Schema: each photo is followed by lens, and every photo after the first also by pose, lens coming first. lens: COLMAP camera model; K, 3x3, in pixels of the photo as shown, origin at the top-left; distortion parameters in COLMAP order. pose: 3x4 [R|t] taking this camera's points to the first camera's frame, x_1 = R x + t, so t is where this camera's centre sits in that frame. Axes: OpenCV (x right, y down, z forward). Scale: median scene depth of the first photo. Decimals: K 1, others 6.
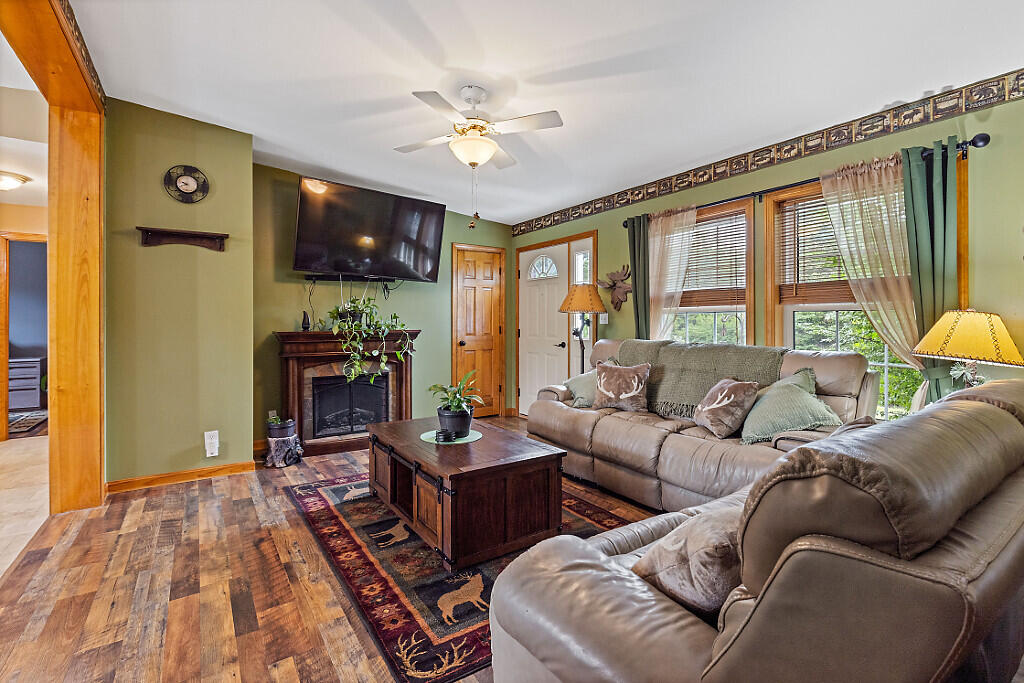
lens RADIAL K [[457.2, 0, 480.5], [0, 457.2, 322.3], [0, 0, 1]] dist [0.000987, 0.000411]
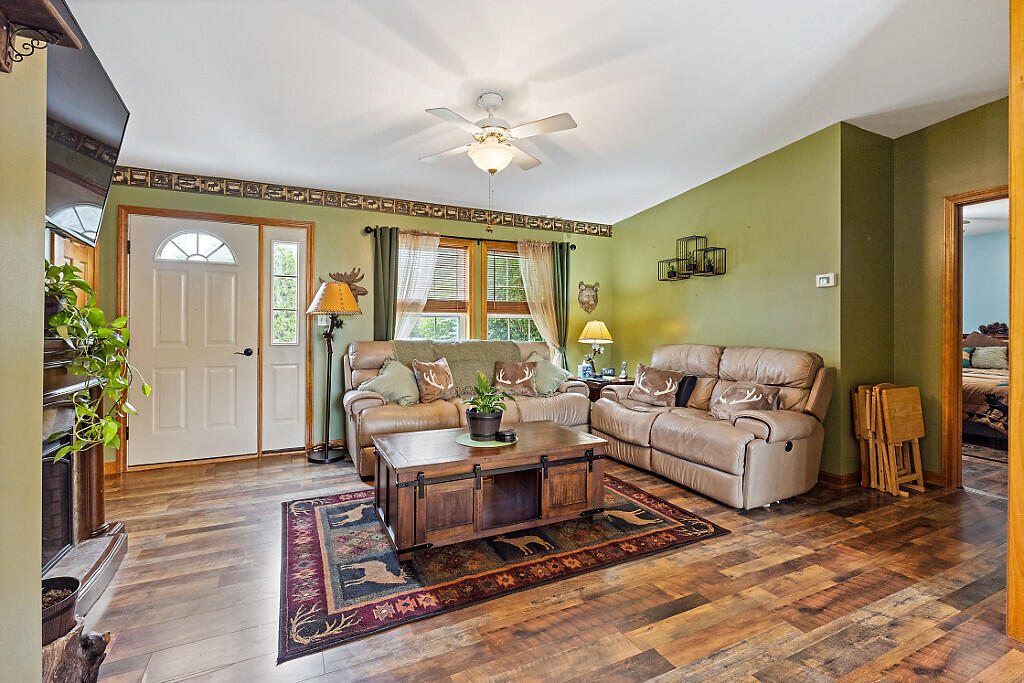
lens RADIAL K [[472.0, 0, 514.2], [0, 472.0, 327.3], [0, 0, 1]] dist [-0.000910, 0.000136]
pose [[0.115605, 0.000323, 0.993295, -1.066829], [-0.003908, 0.999992, 0.000129, 0.007979], [-0.993288, -0.003897, 0.115606, 0.826140]]
